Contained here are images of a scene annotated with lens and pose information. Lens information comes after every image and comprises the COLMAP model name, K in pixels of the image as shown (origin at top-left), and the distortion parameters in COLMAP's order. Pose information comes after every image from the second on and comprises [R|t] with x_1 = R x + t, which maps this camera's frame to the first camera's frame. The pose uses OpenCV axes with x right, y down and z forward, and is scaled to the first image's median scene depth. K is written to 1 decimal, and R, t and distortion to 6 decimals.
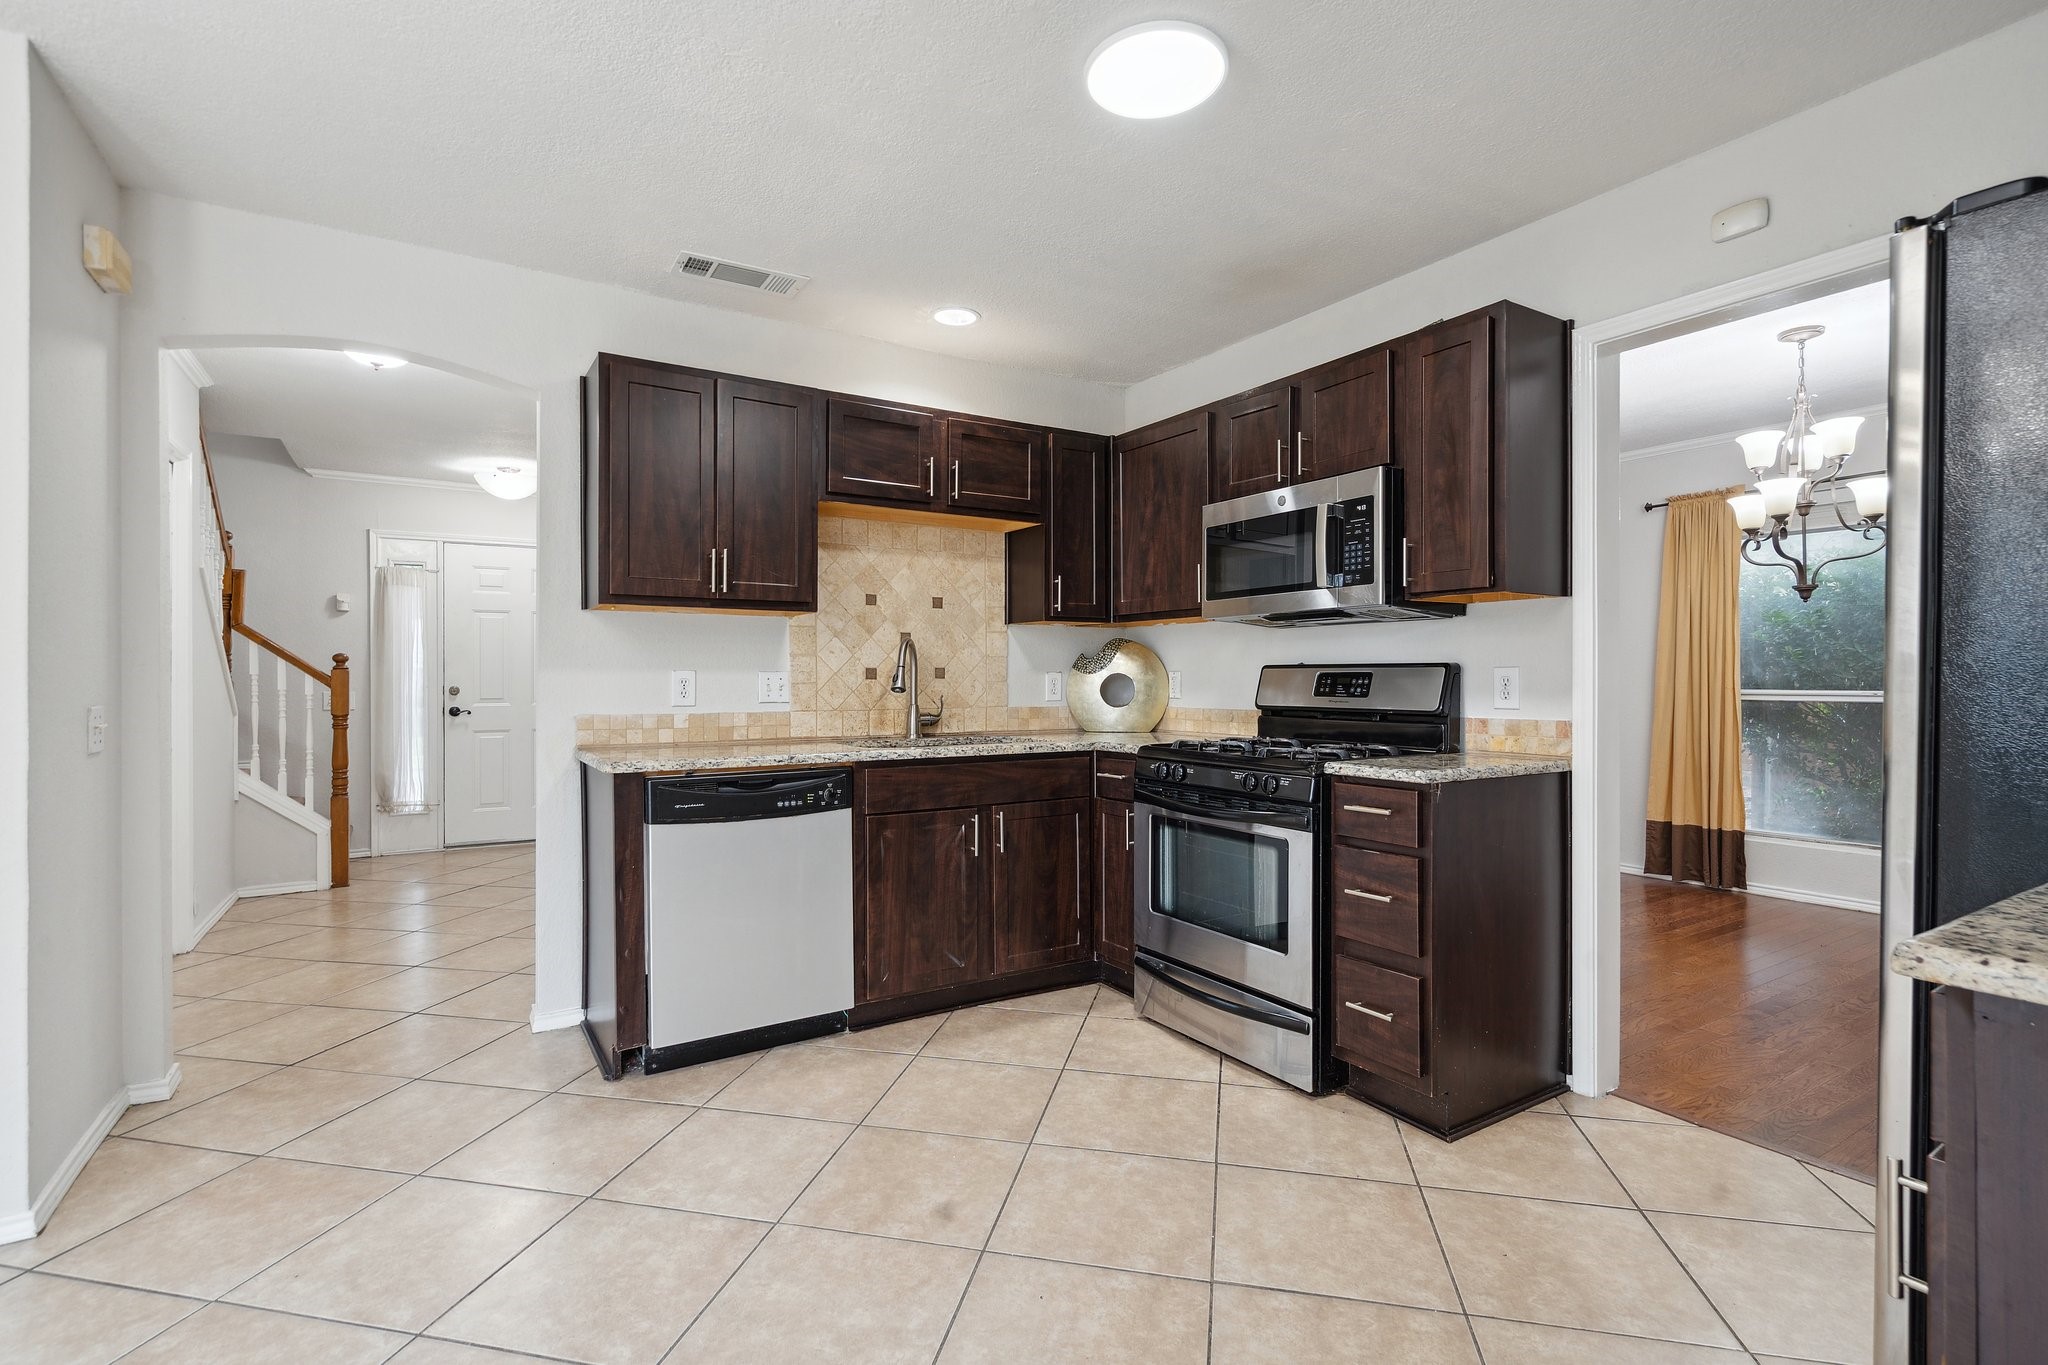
lens RADIAL K [[952.2, 0, 1026.4], [0, 952.2, 676.5], [0, 0, 1]] dist [-0.000751, -0.000019]
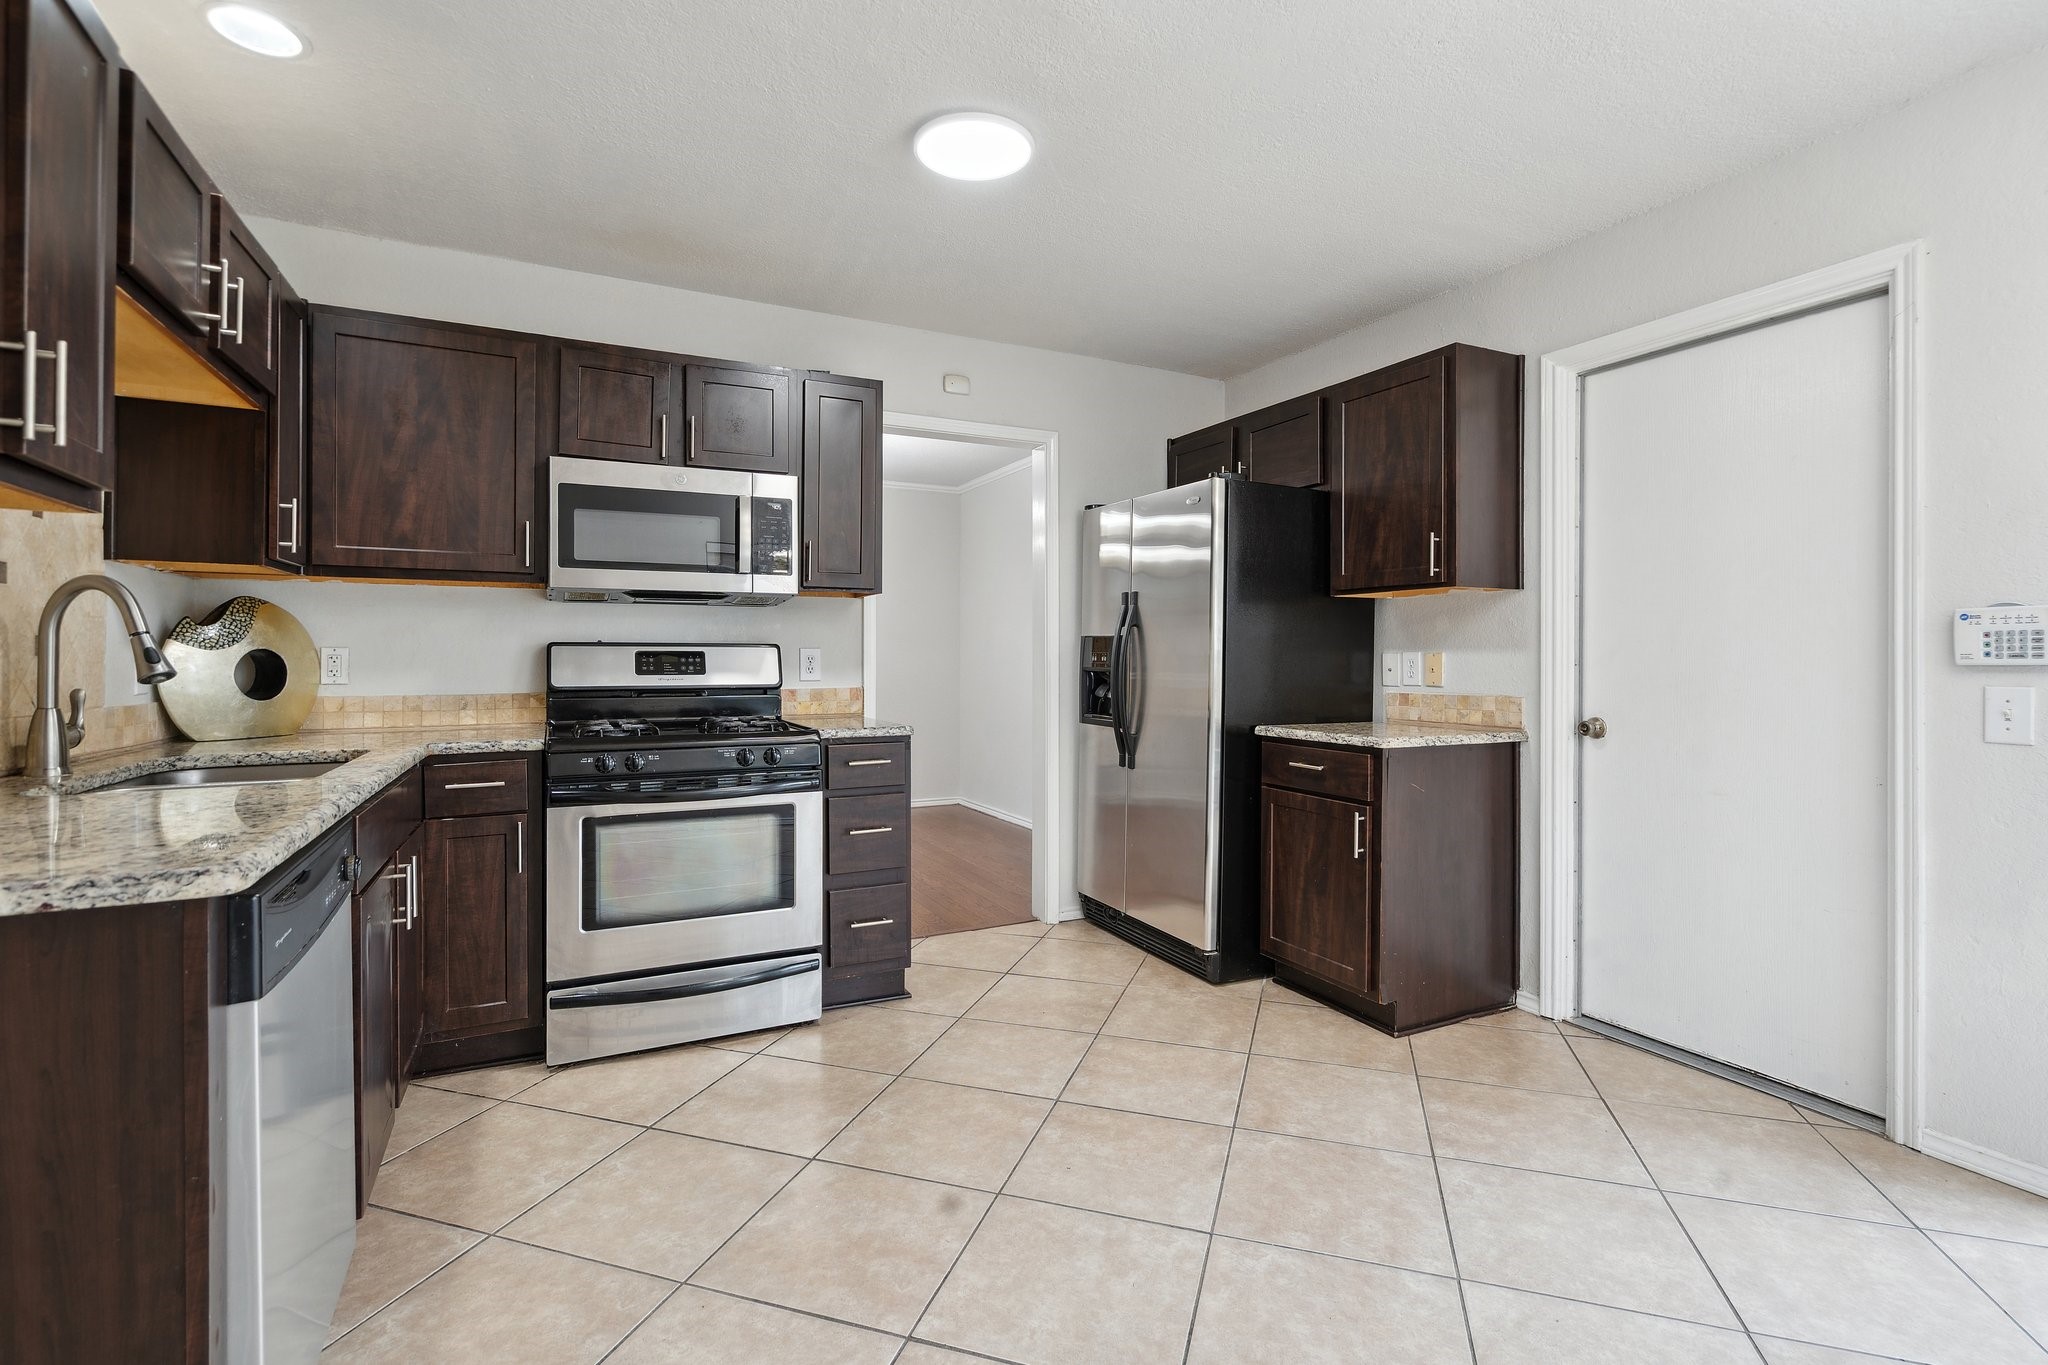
lens RADIAL K [[941.4, 0, 1030.8], [0, 941.4, 658.3], [0, 0, 1]] dist [-0.001816, 0.000153]
pose [[0.095035, 0.001558, 0.995473, -0.748541], [-0.000854, 0.999999, -0.001484, 0.005364], [-0.995474, -0.000710, 0.095036, 0.595632]]
